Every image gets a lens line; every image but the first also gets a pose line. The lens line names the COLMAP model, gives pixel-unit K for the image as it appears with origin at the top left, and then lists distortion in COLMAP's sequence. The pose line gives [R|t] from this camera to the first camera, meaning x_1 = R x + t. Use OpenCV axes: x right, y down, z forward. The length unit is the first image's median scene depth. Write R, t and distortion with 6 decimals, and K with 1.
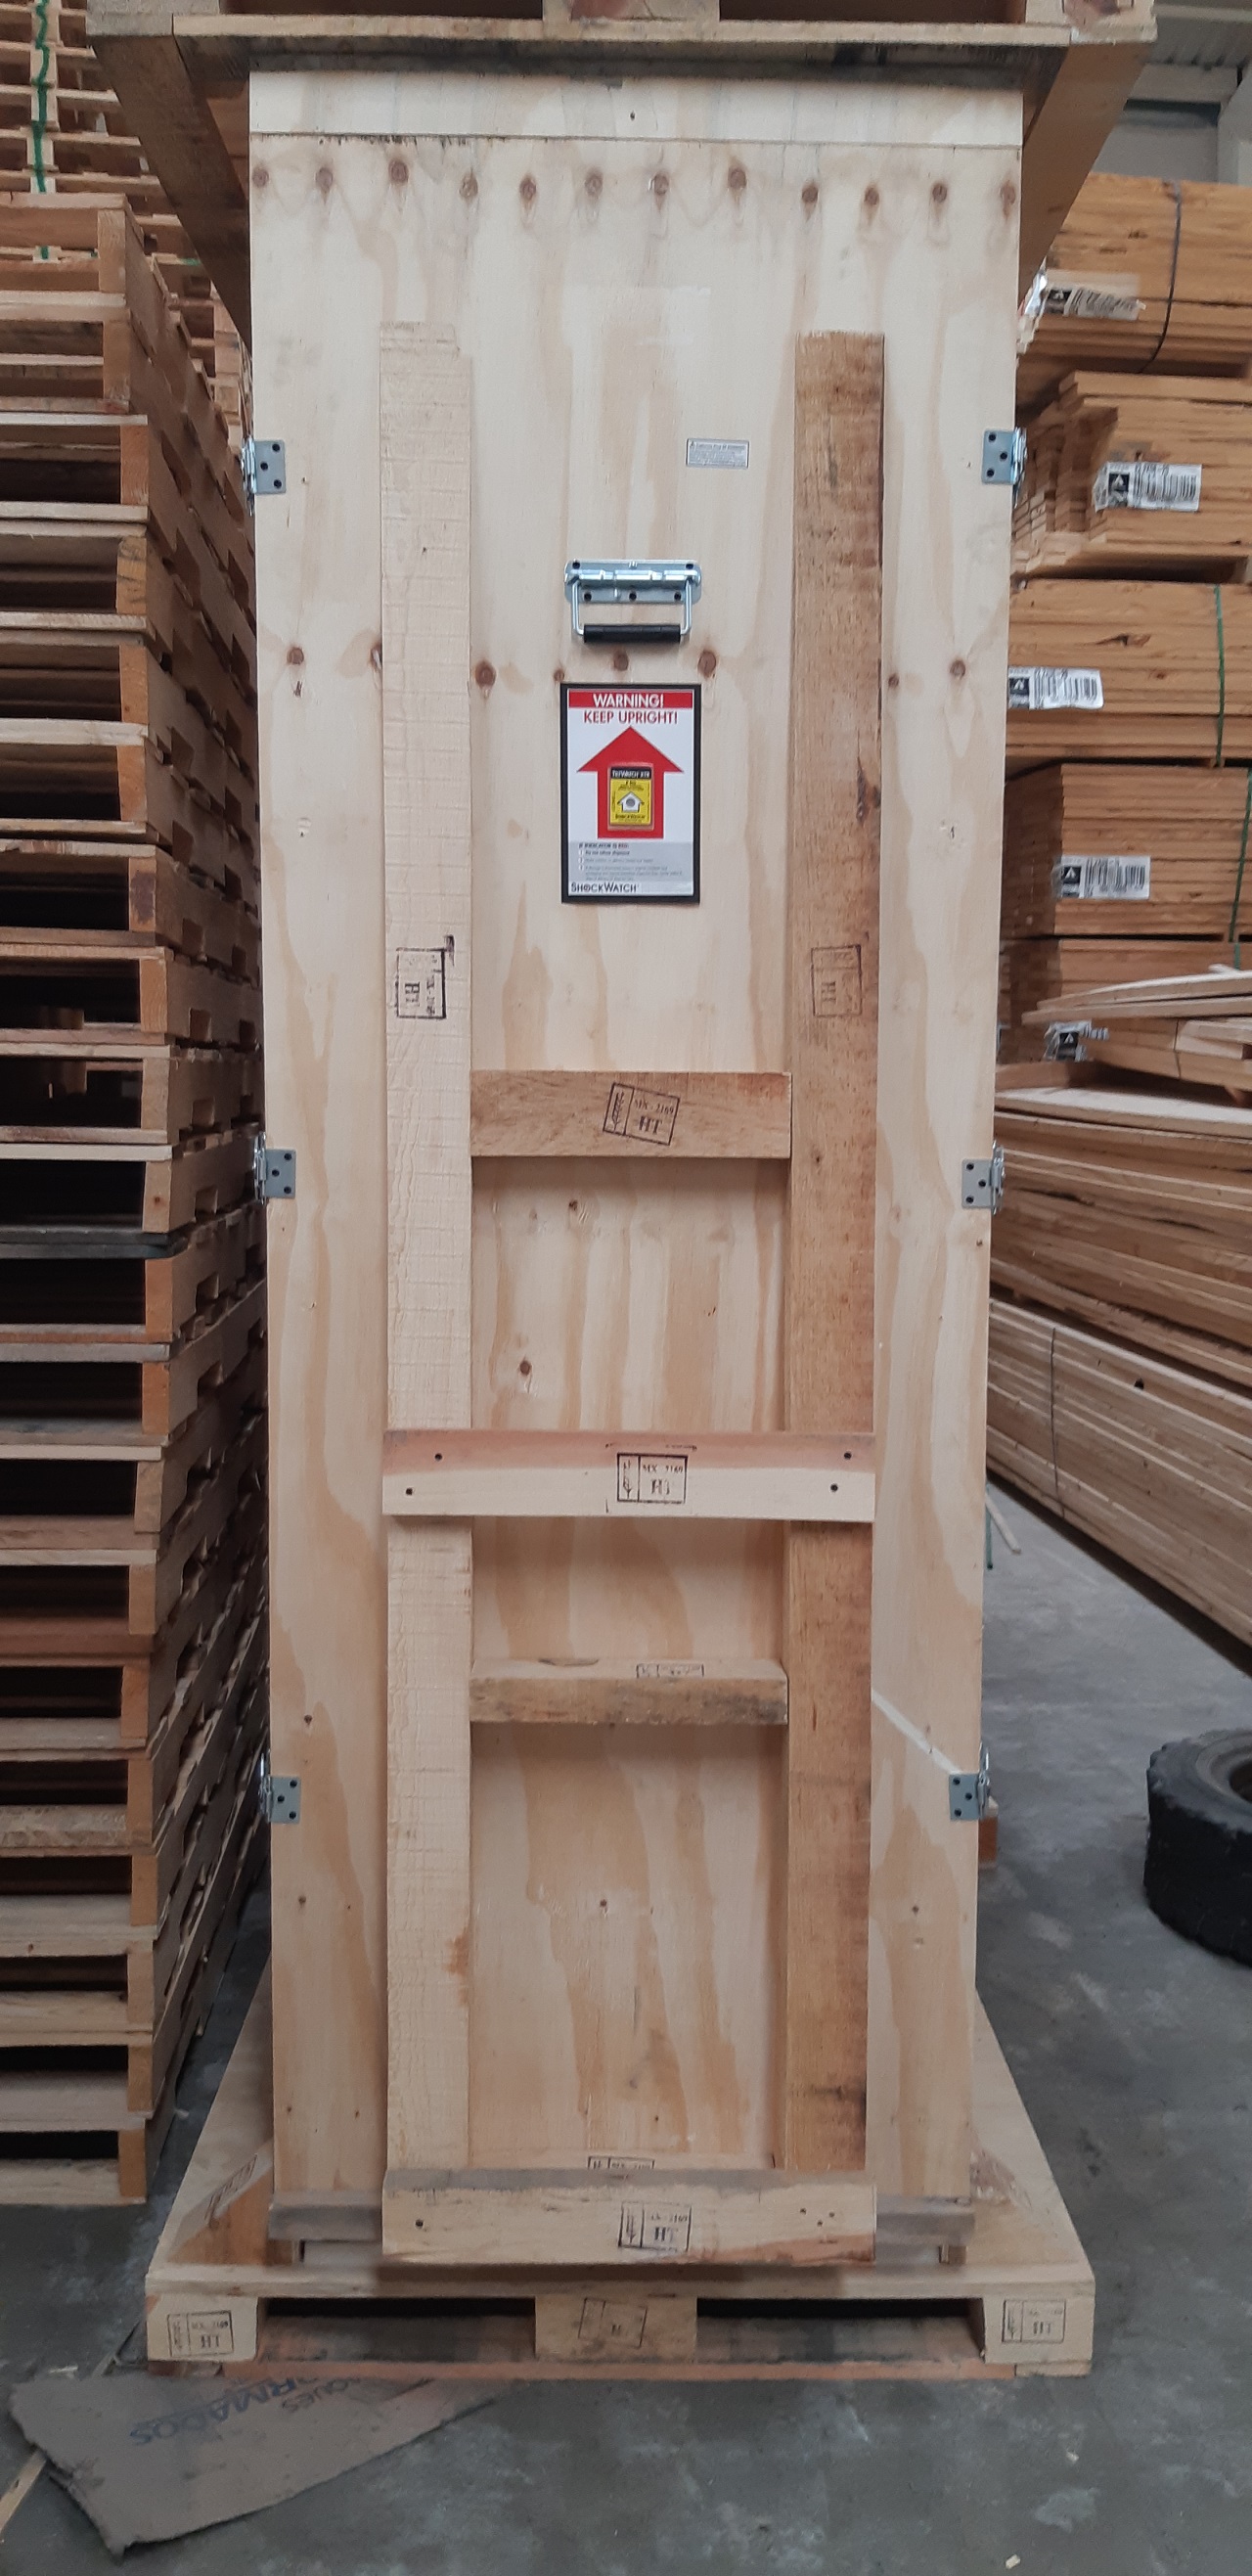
lens RADIAL K [[2047.7, 0, 620.7], [0, 2047.7, 1281.8], [0, 0, 1]] dist [0.008346, -0.024759]
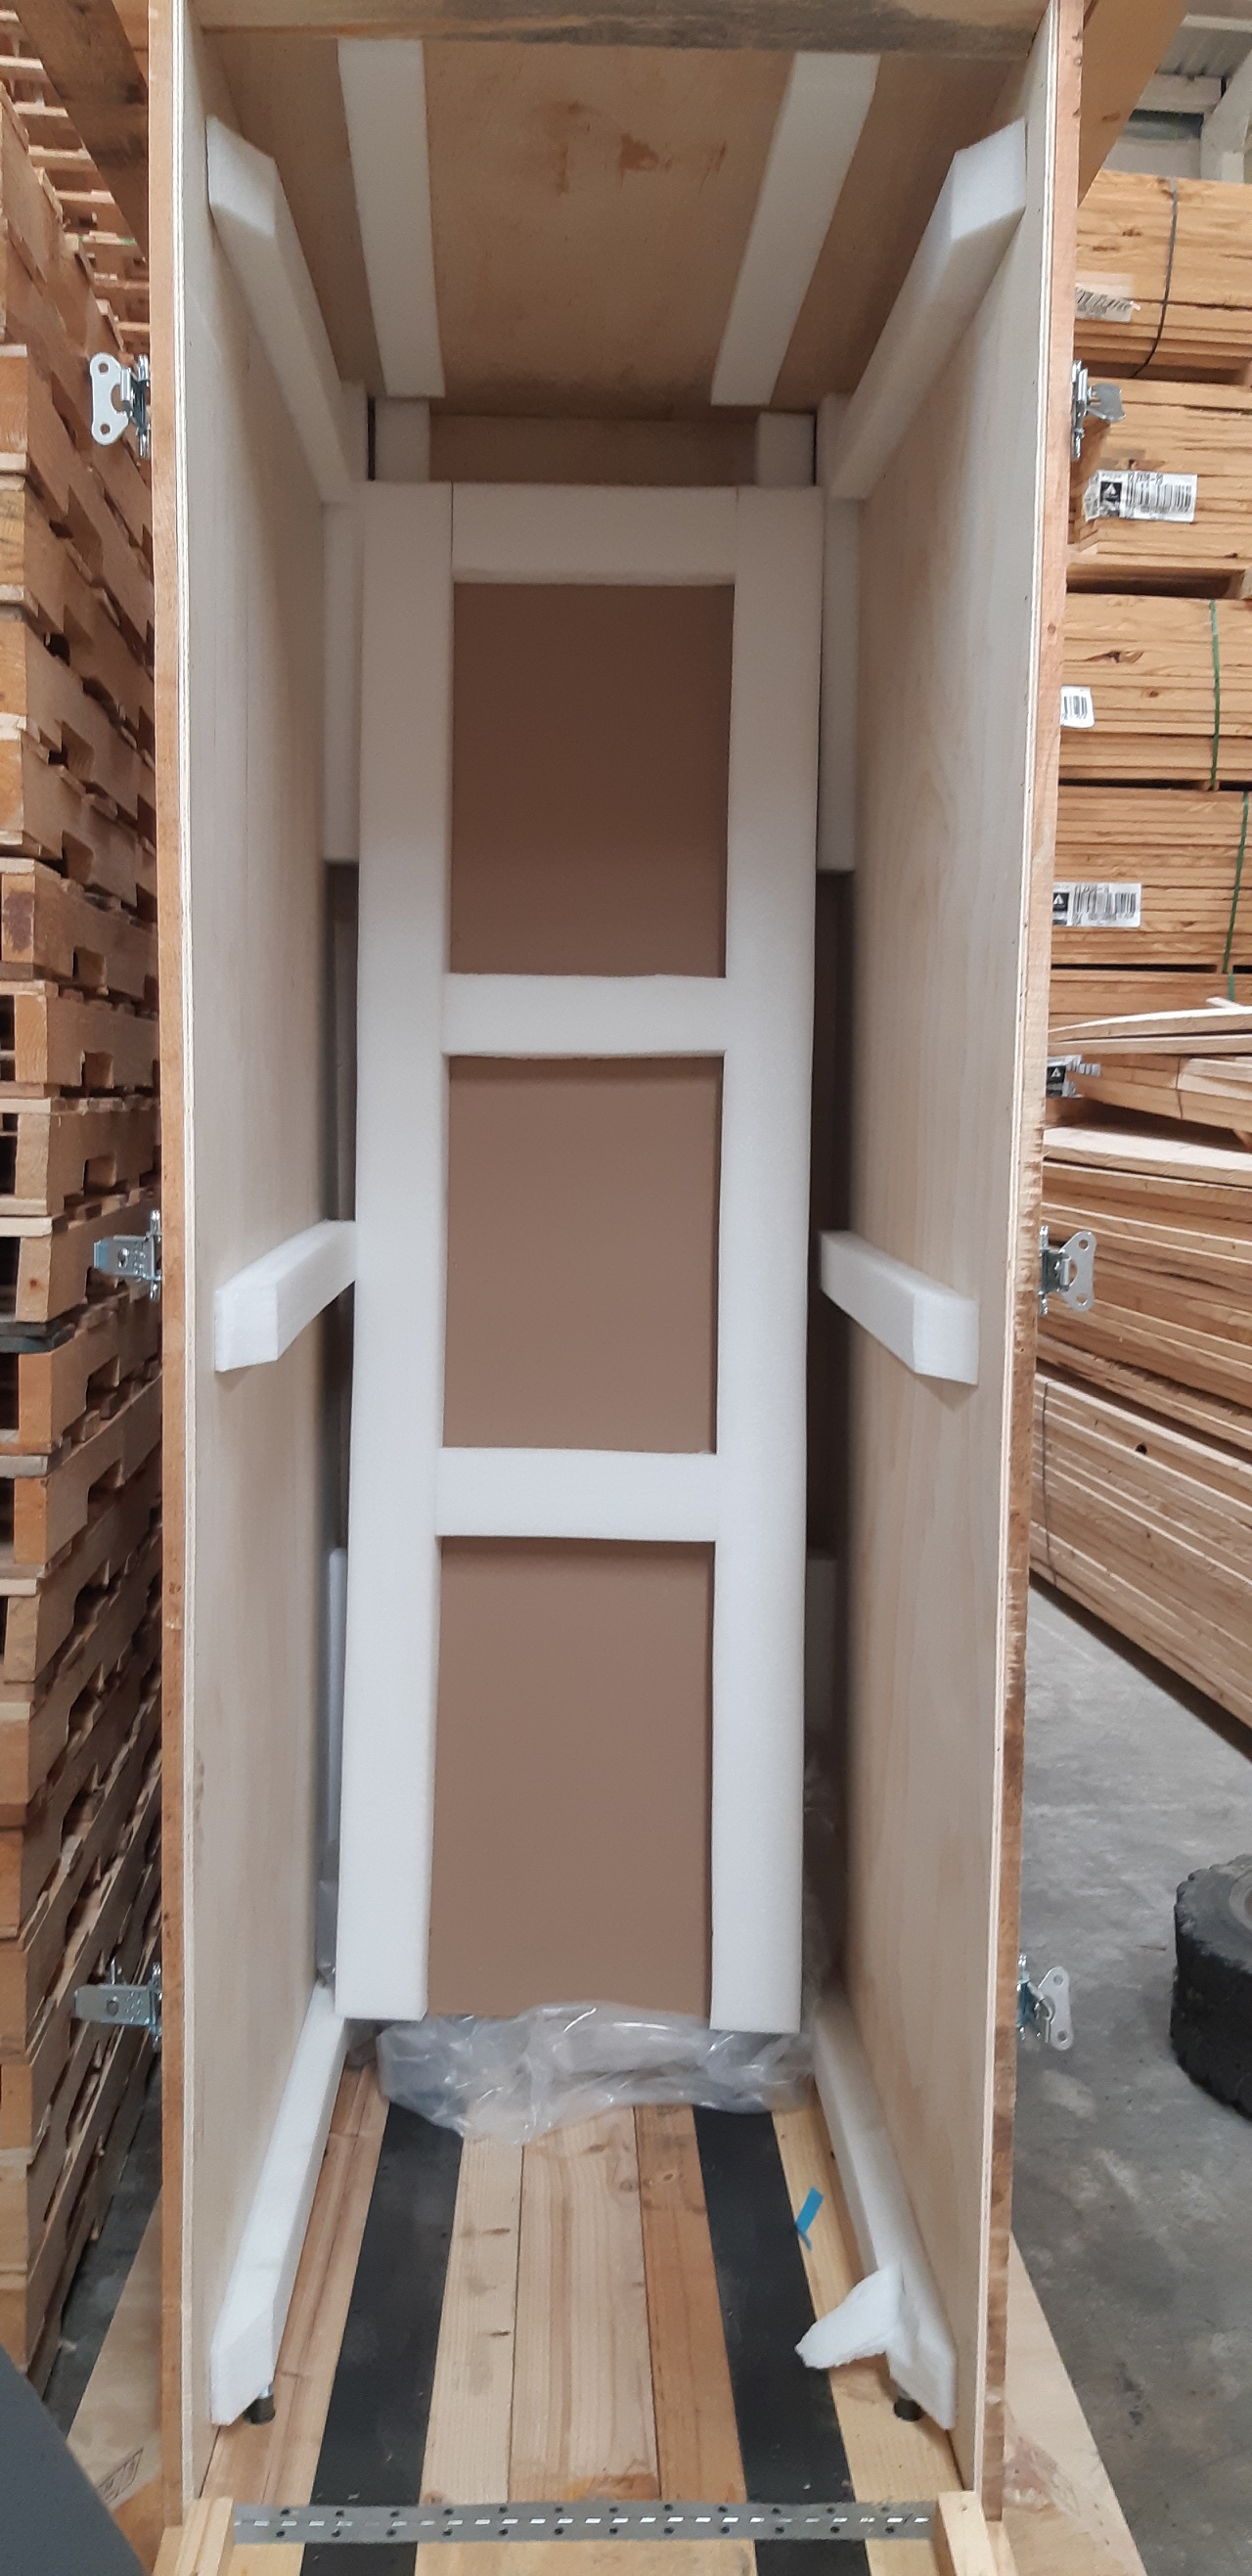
lens RADIAL K [[2047.7, 0, 627.1], [0, 2047.7, 1294.2], [0, 0, 1]] dist [0.008346, -0.024759]
pose [[0.999769, 0.004579, 0.021020, -0.001618], [-0.004480, 0.999979, -0.004719, -0.030117], [-0.021041, 0.004623, 0.999768, 0.147733]]
